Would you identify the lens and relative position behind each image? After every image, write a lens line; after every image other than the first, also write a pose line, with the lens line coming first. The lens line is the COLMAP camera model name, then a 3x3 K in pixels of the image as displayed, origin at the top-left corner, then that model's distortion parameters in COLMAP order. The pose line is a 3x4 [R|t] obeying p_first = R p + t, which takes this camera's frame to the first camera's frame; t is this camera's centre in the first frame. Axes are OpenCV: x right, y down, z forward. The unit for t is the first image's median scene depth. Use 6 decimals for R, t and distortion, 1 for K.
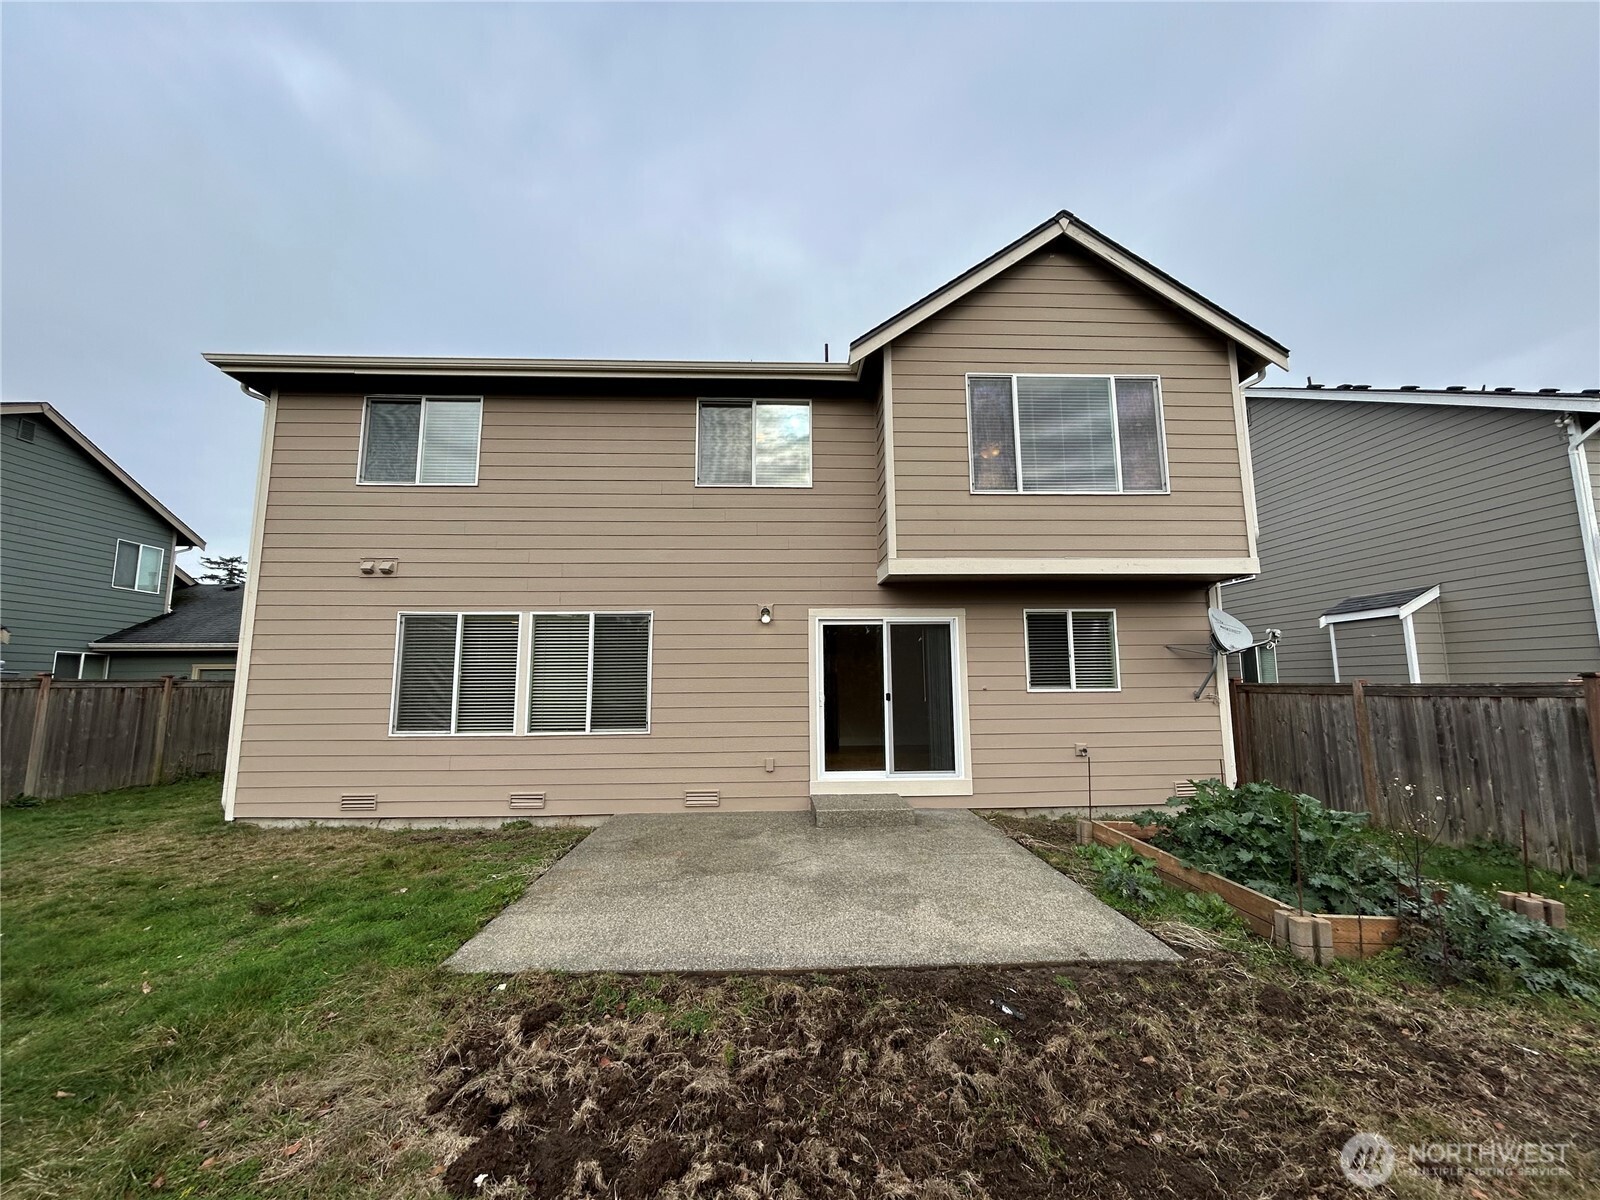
lens RADIAL K [[644.6, 0, 793.2], [0, 644.6, 596.5], [0, 0, 1]] dist [0.000707, 0.000106]
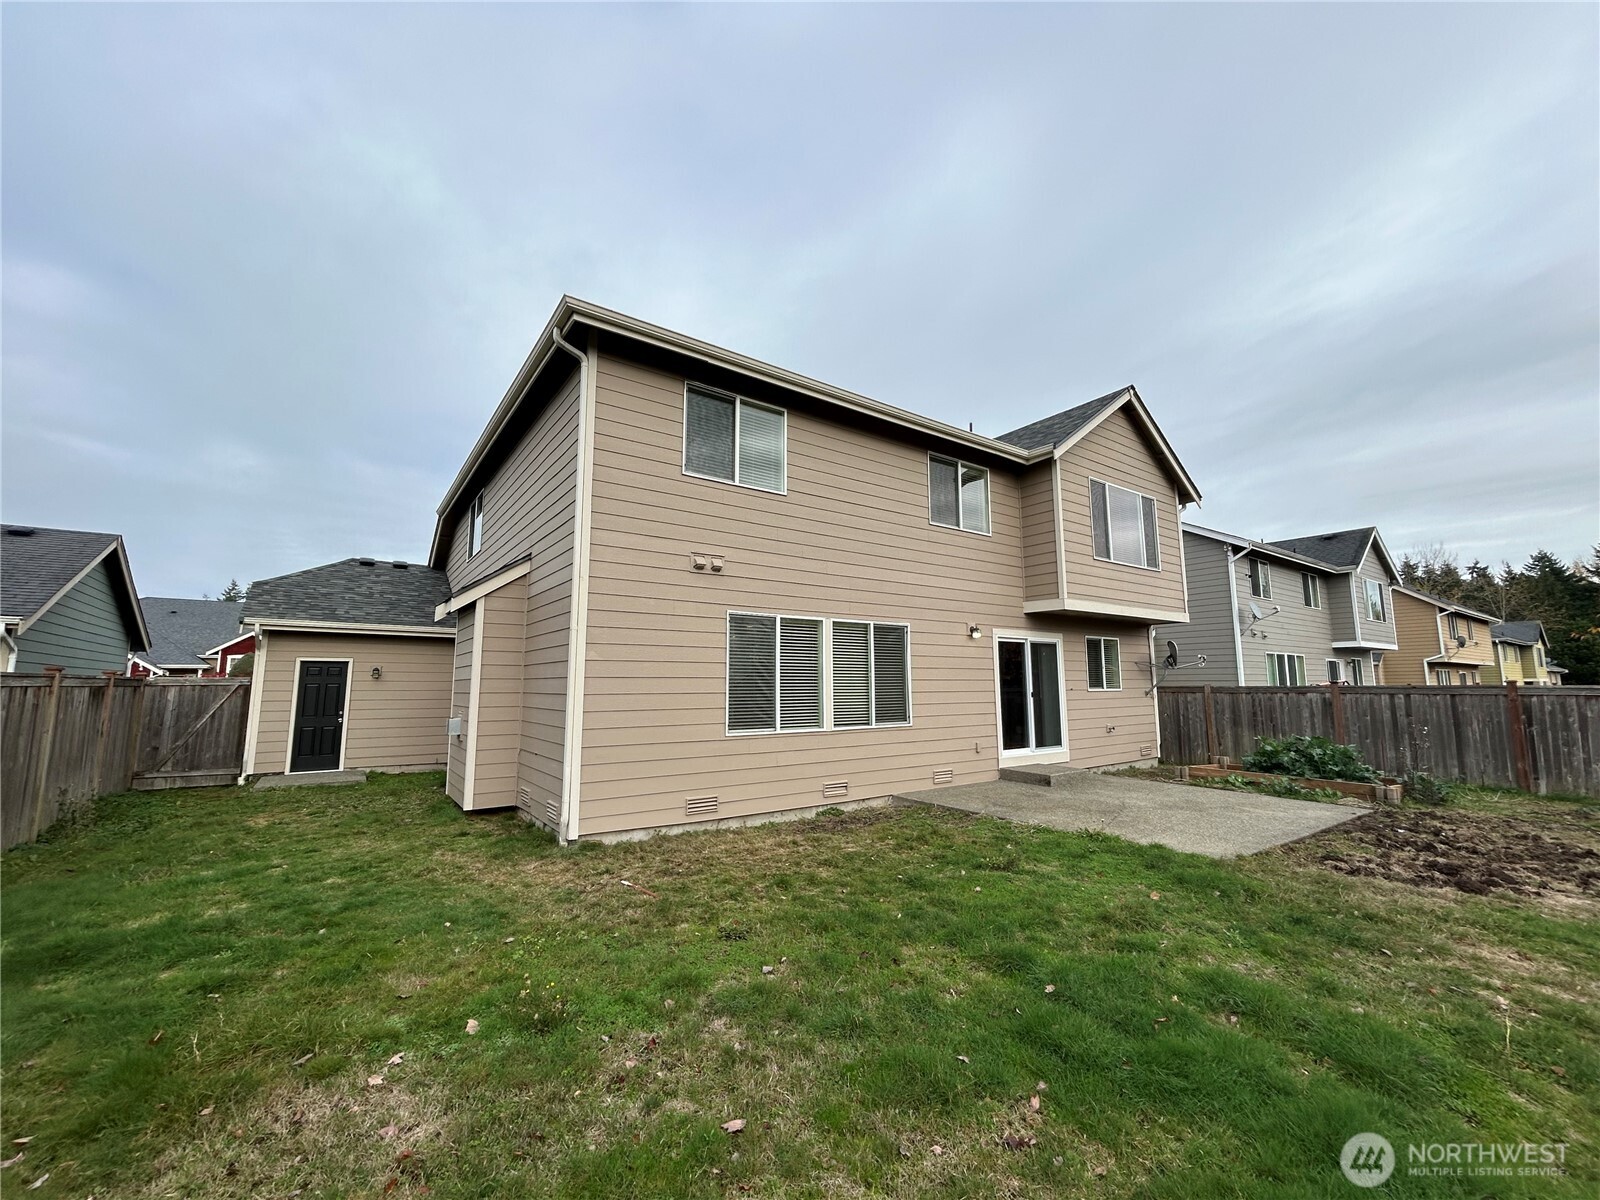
lens RADIAL K [[644.6, 0, 793.2], [0, 644.6, 596.5], [0, 0, 1]] dist [0.000707, 0.000106]
pose [[0.838746, 0.077949, 0.538915, -1.059960], [-0.075789, 0.996779, -0.026219, 0.020118], [-0.539223, -0.018853, 0.841952, 0.108417]]
